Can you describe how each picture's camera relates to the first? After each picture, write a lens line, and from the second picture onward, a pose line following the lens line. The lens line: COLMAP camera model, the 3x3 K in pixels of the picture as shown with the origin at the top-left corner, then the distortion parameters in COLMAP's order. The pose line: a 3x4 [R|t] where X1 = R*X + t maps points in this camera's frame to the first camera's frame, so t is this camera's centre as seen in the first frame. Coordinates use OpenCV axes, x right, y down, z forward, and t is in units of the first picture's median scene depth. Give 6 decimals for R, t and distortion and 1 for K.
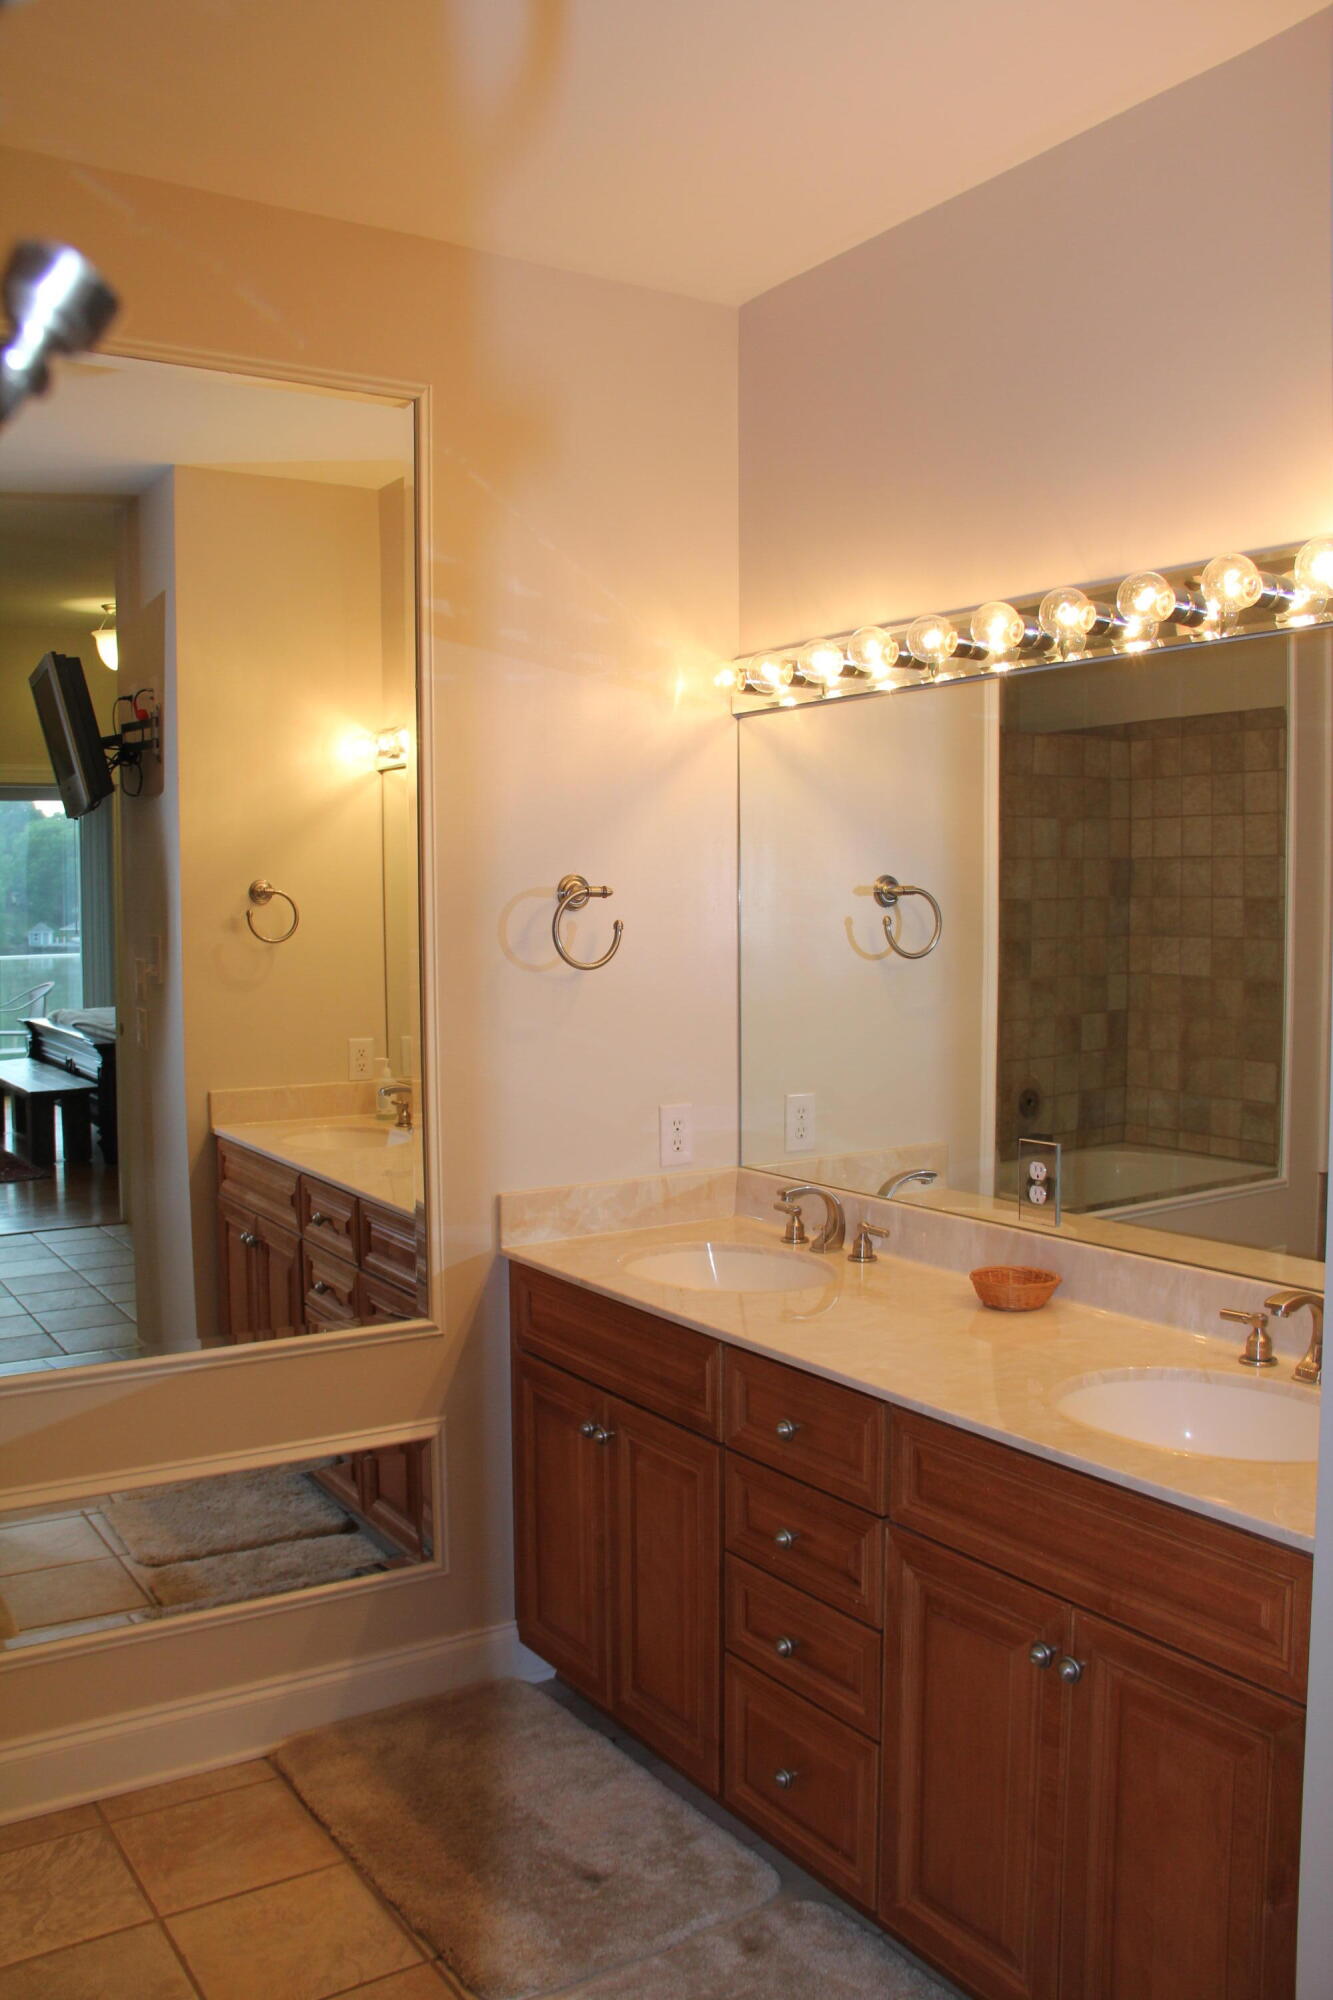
lens RADIAL K [[1625.9, 0, 666.5], [0, 1625.9, 1000.0], [0, 0, 1]] dist [-0.112110, -0.005558]
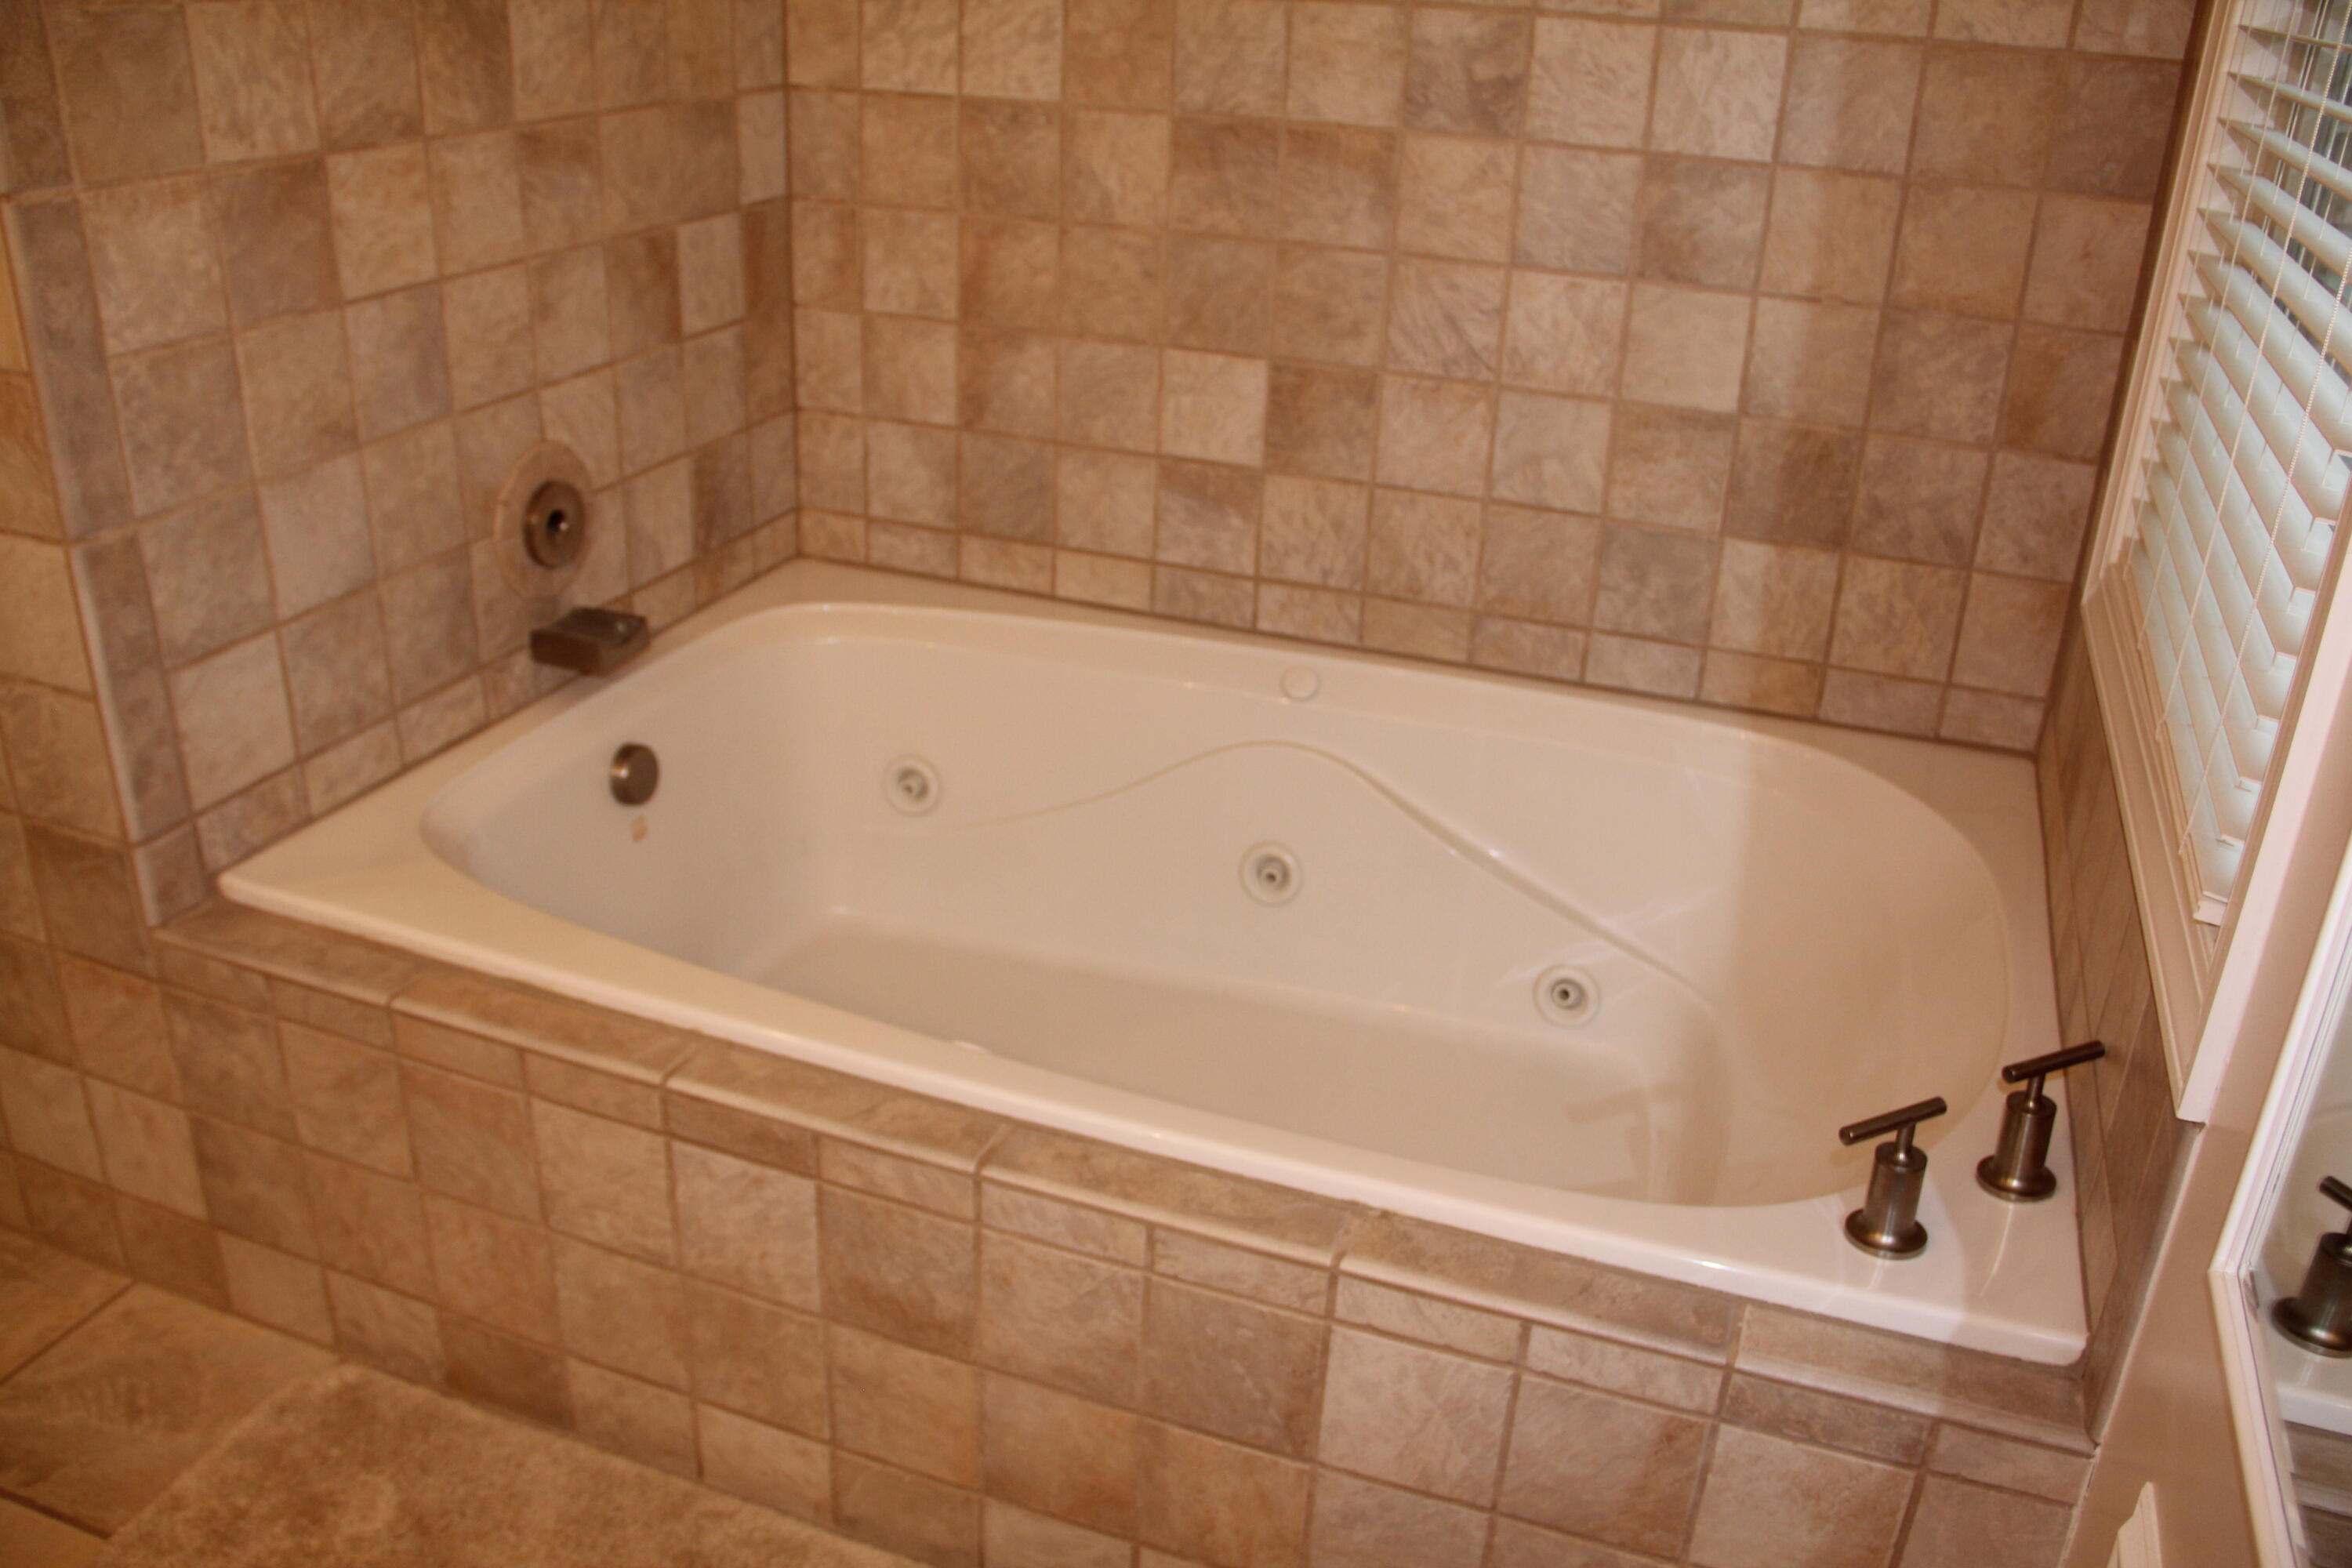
lens RADIAL K [[1912.1, 0, 1148.4], [0, 1912.1, 771.1], [0, 0, 1]] dist [-0.112110, -0.005558]
pose [[0.821930, -0.209708, 0.529579, 0.108659], [0.006174, 0.932982, 0.359869, -0.025250], [-0.569555, -0.292517, 0.768141, 0.616678]]
